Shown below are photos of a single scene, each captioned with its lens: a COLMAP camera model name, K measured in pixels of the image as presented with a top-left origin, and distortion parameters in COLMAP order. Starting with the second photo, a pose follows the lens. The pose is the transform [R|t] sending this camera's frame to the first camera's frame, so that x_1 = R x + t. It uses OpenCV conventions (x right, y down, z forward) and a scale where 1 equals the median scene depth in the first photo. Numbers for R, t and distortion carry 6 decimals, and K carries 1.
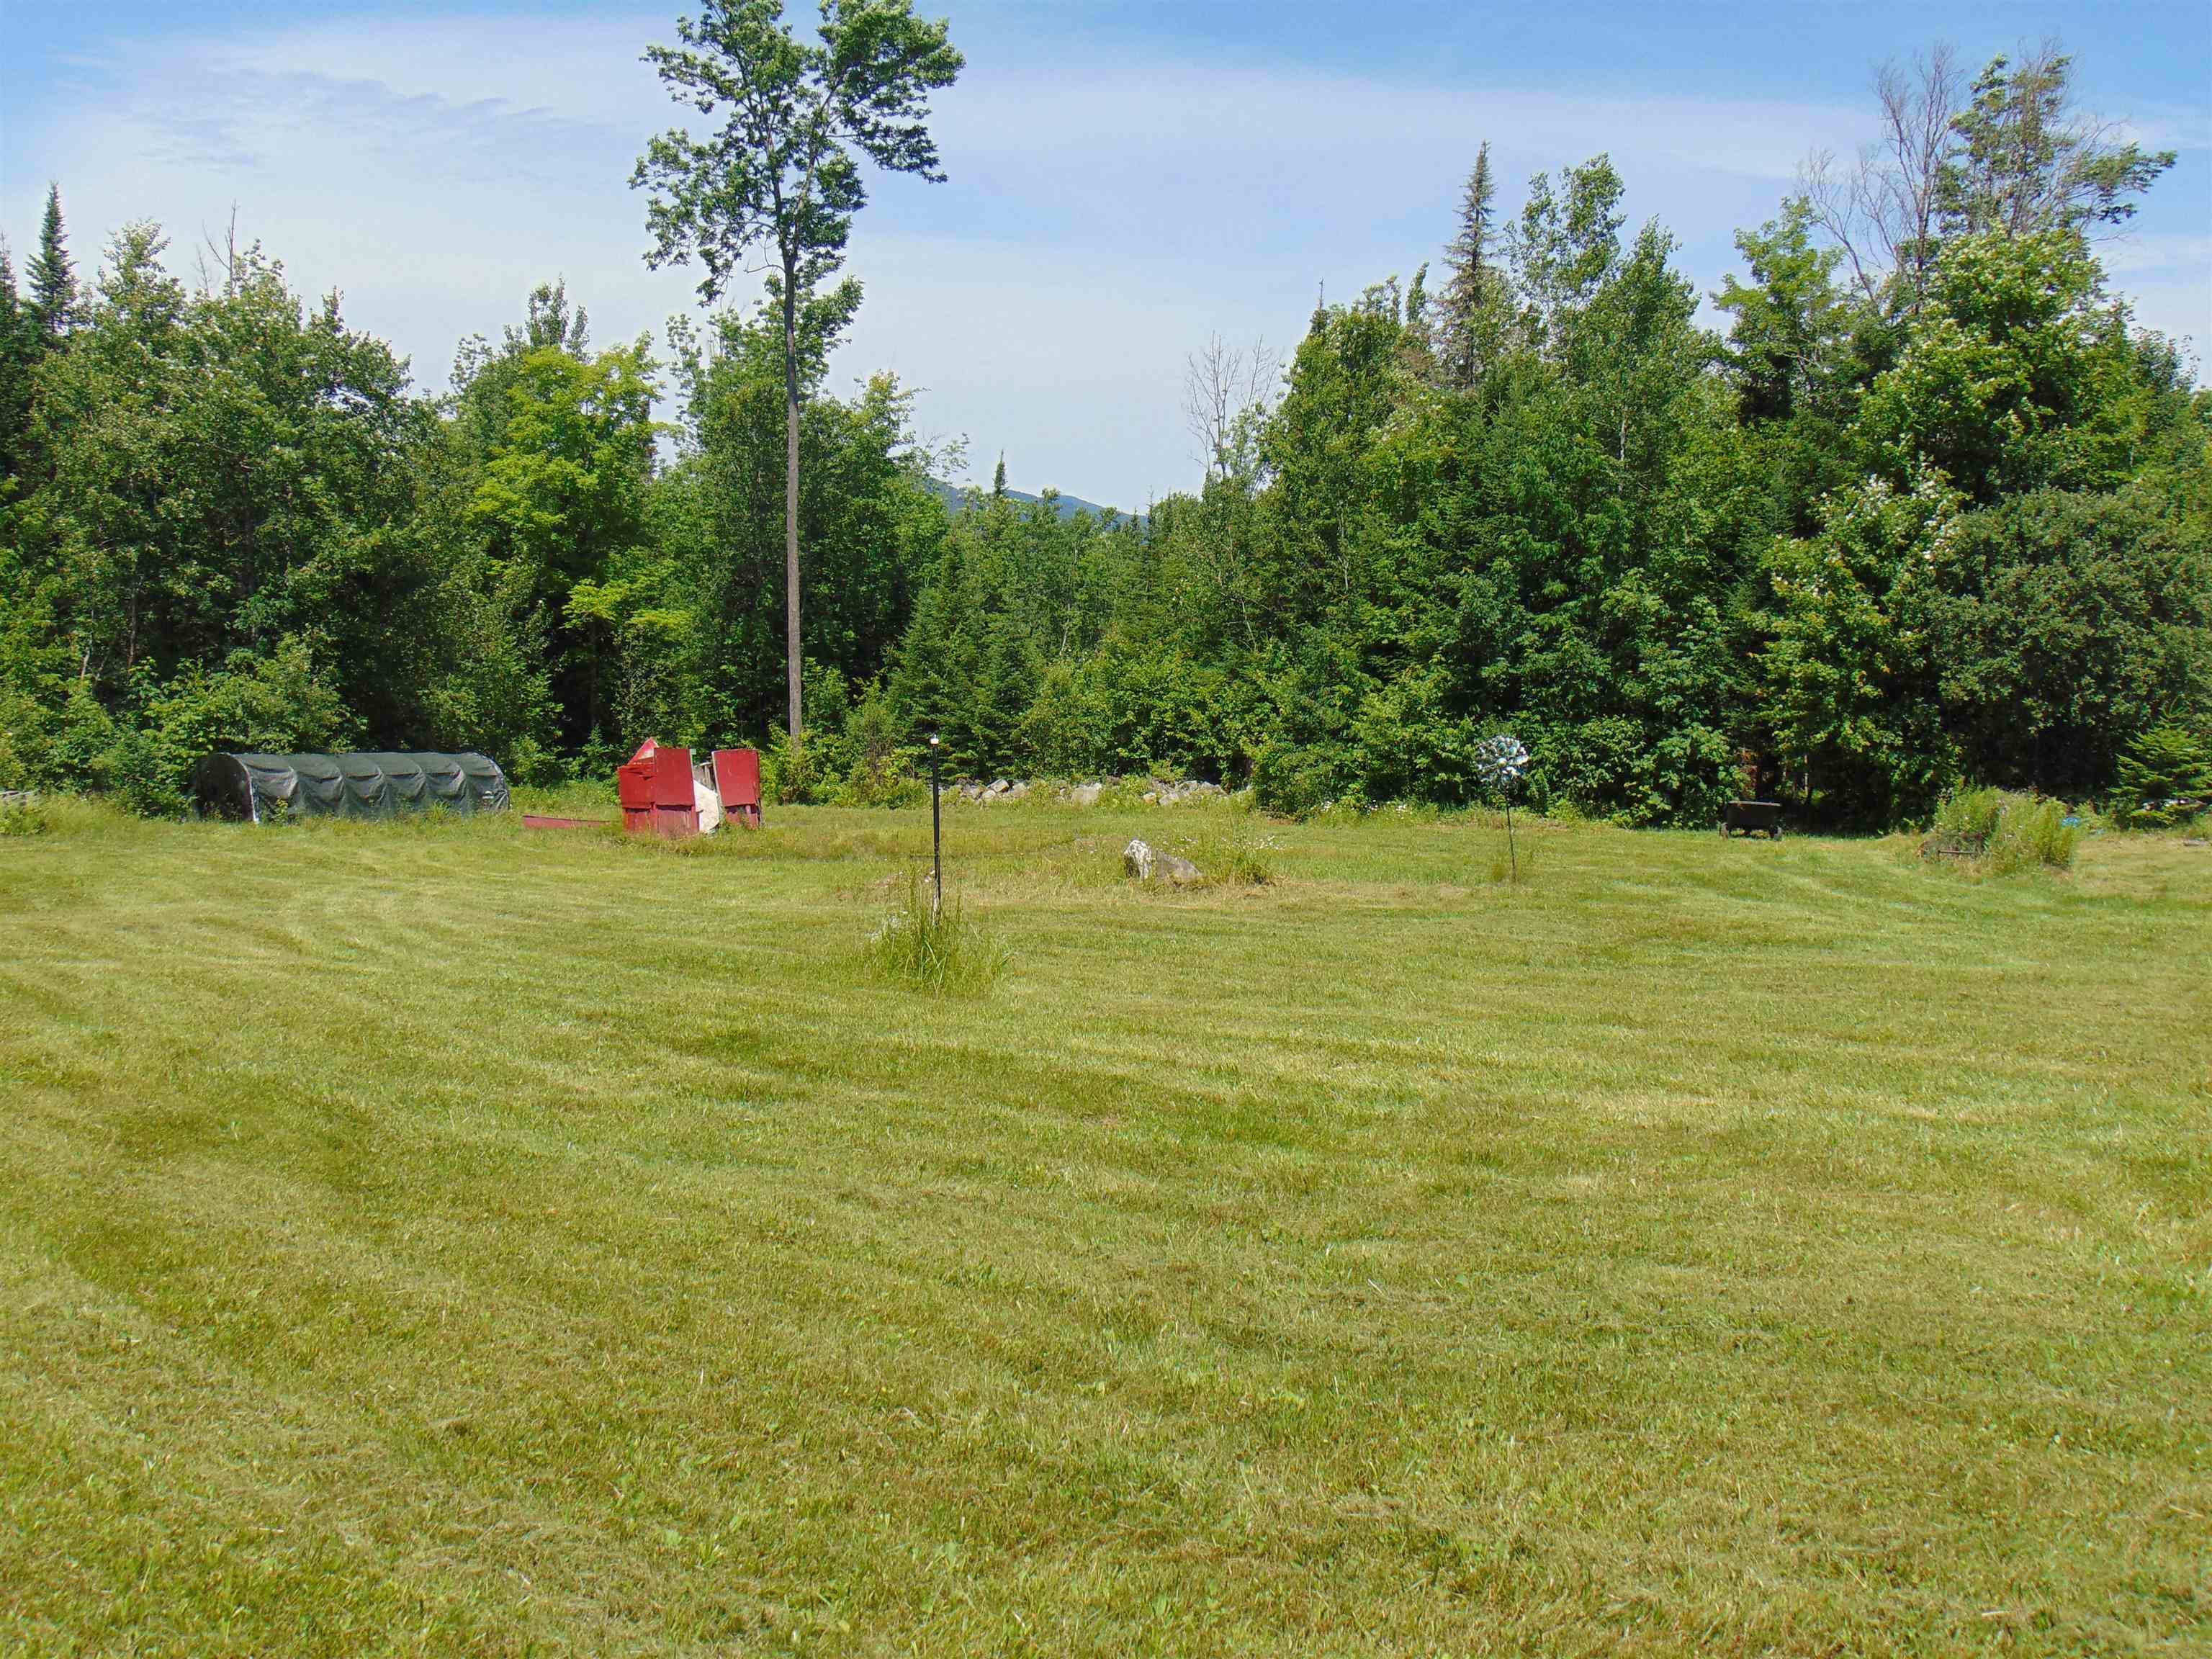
lens RADIAL K [[2226.0, 0, 1095.0], [0, 2226.0, 778.0], [0, 0, 1]] dist [-0.025396, 0.063010]
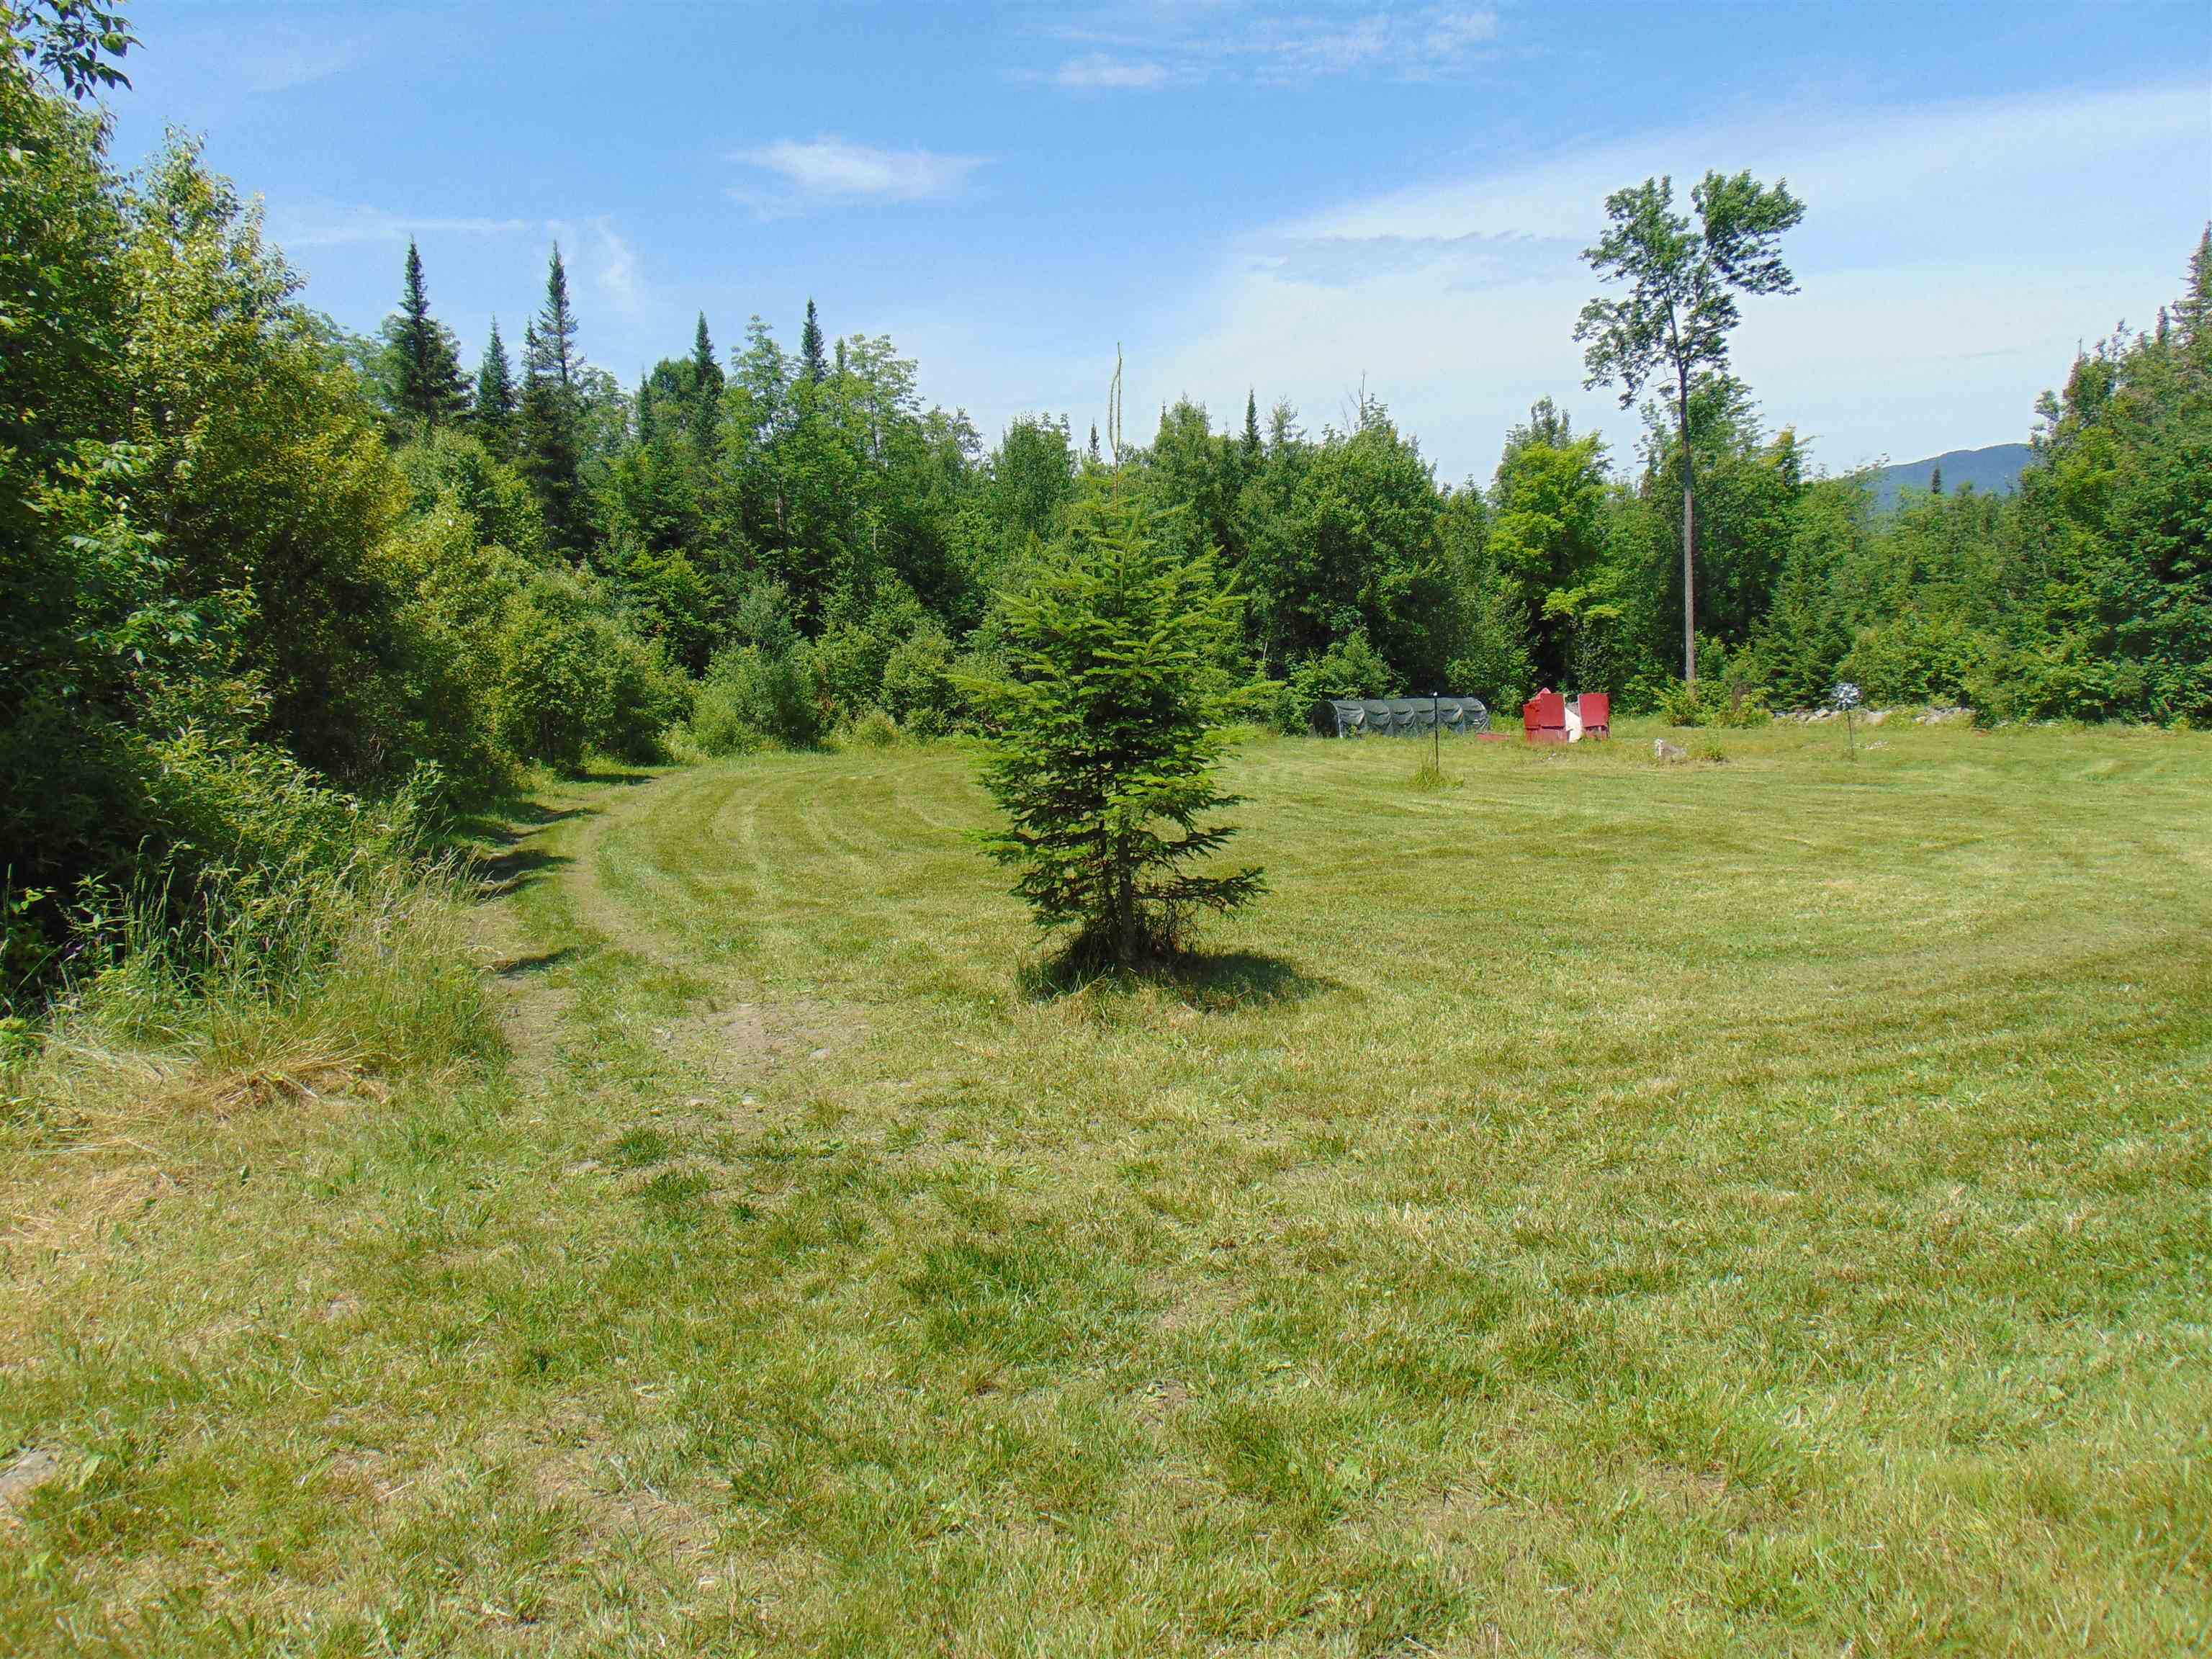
lens RADIAL K [[1664.6, 0, 1098.0], [0, 1664.6, 830.5], [0, 0, 1]] dist [-0.002534, 0.037232]
pose [[0.830683, 0.026869, -0.556097, 0.201092], [0.012157, 0.997721, 0.066366, 0.002406], [0.556613, -0.061890, 0.828464, -0.232360]]
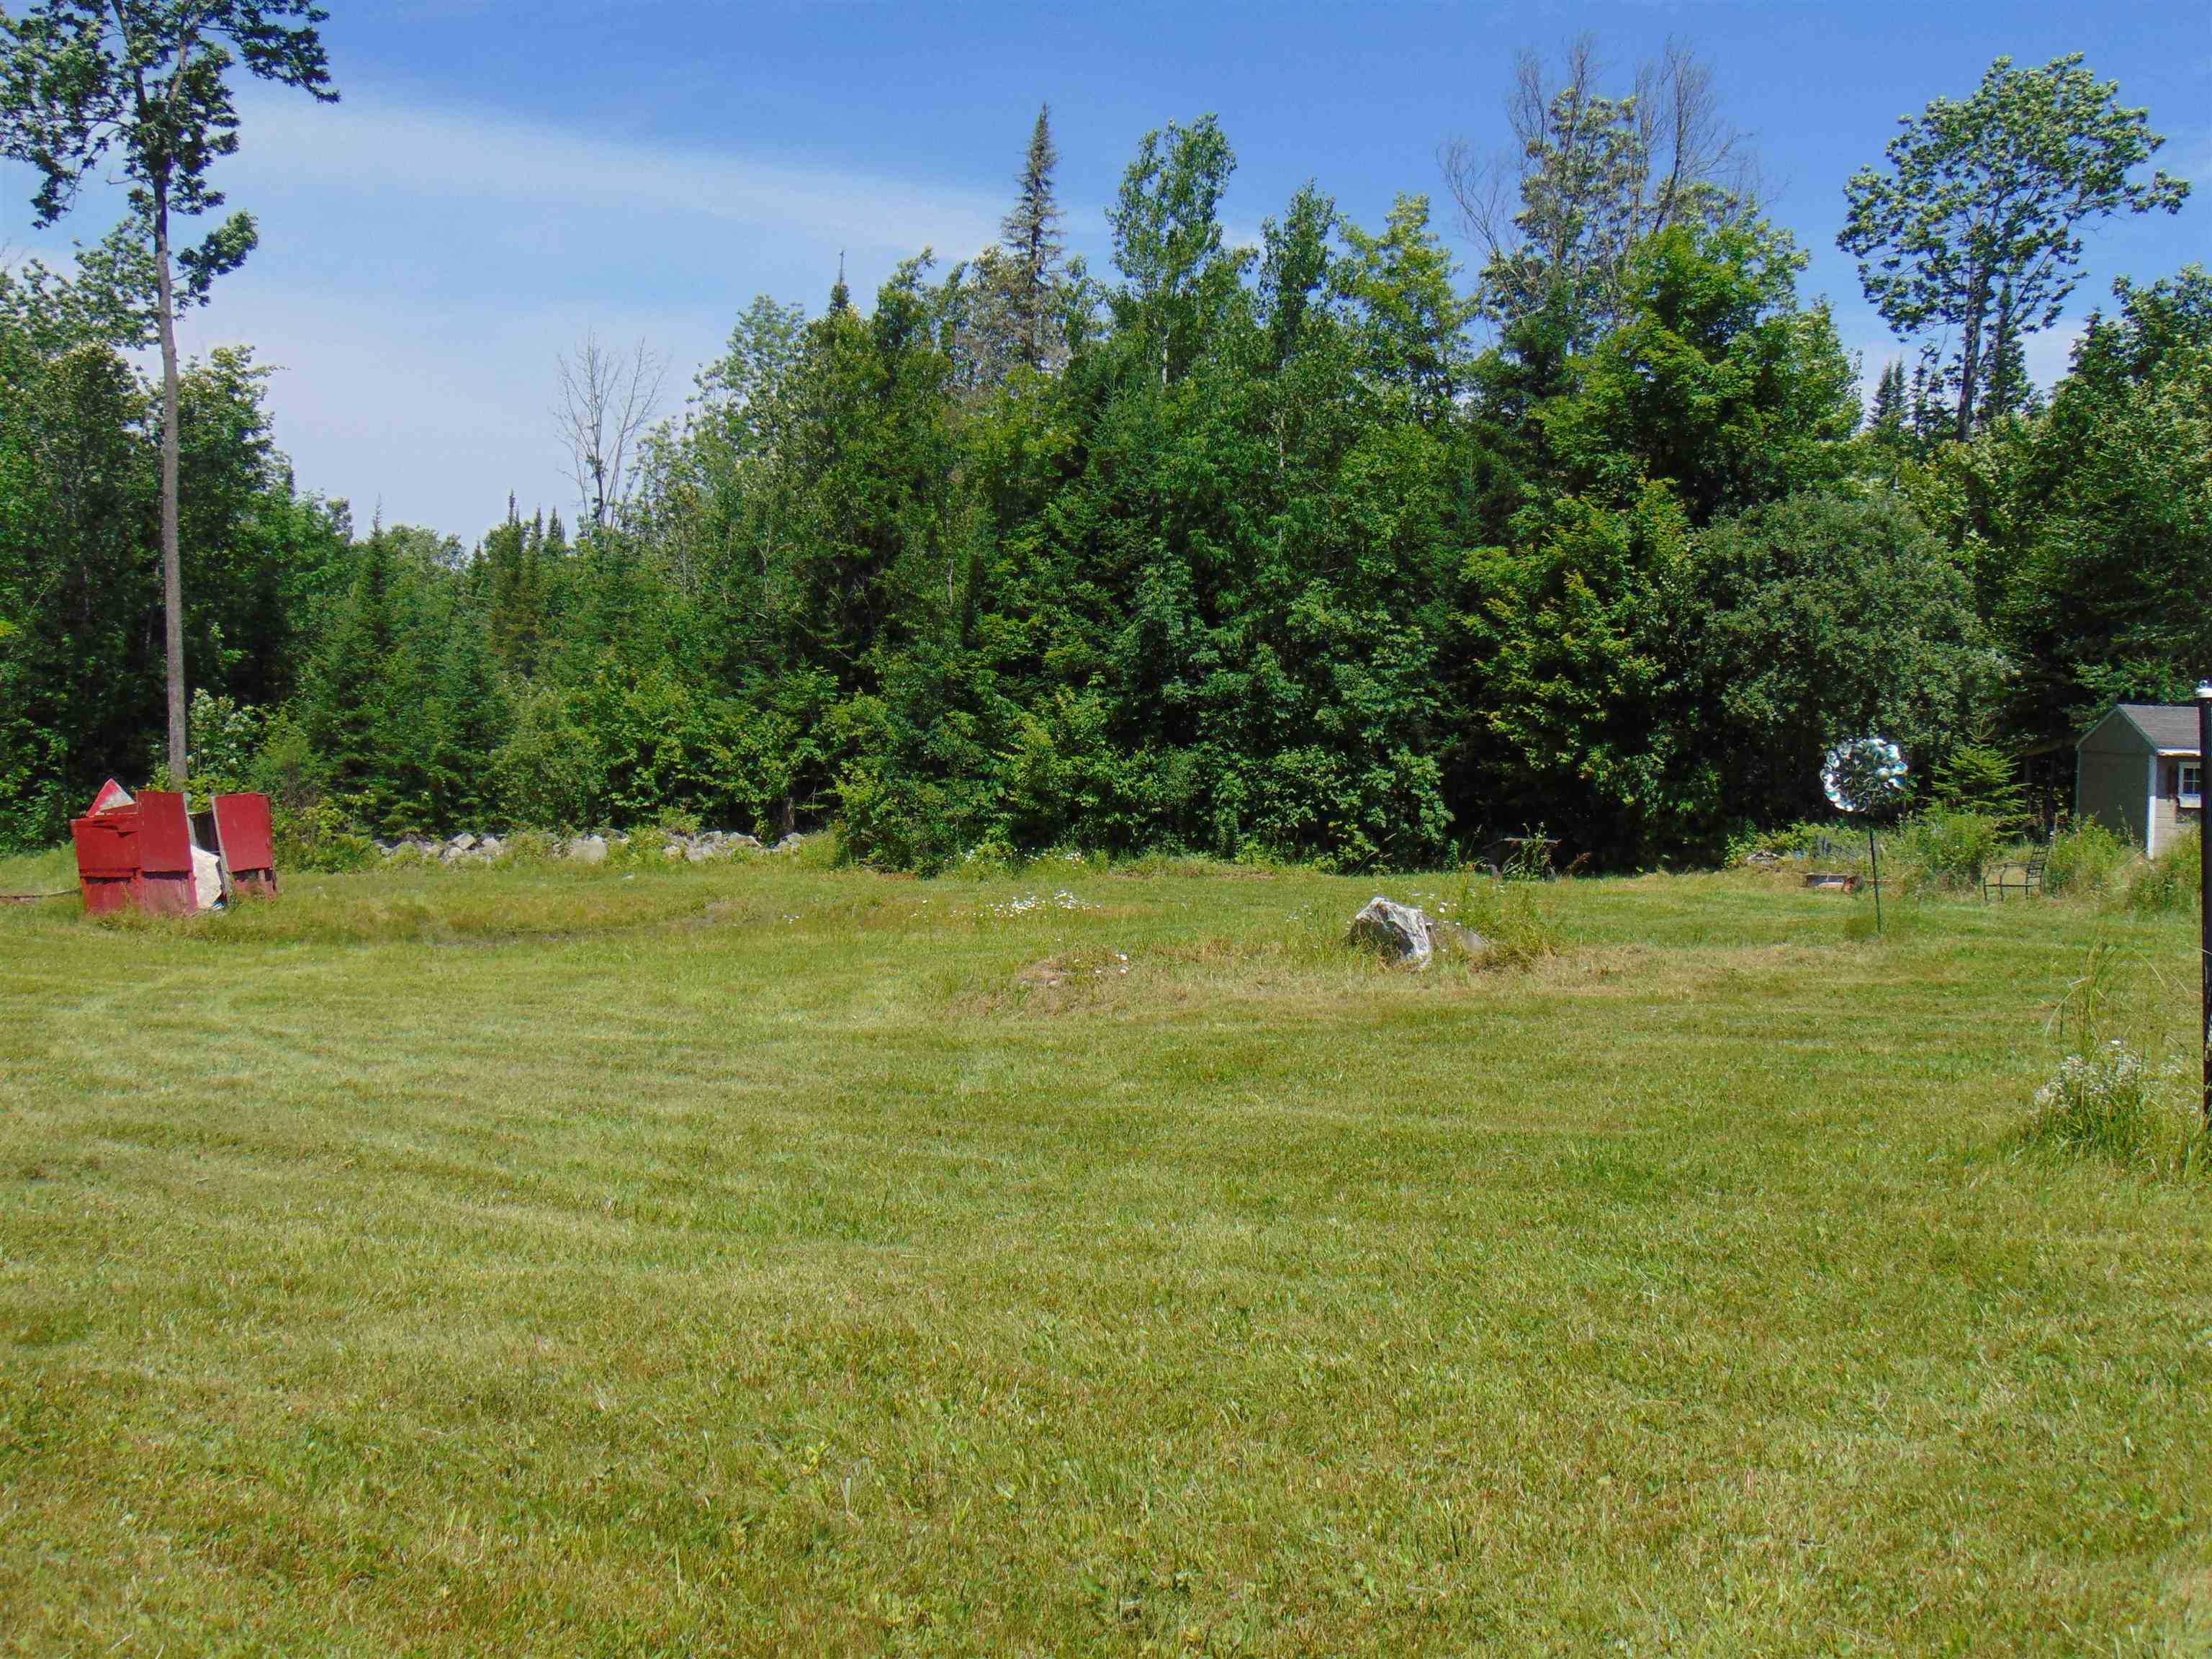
lens RADIAL K [[2226.0, 0, 1095.0], [0, 2226.0, 778.0], [0, 0, 1]] dist [-0.025396, 0.063010]
pose [[0.928809, -0.006853, 0.370495, -0.145054], [0.016398, 0.999610, -0.022620, 0.002789], [-0.370195, 0.027085, 0.928559, 0.188535]]
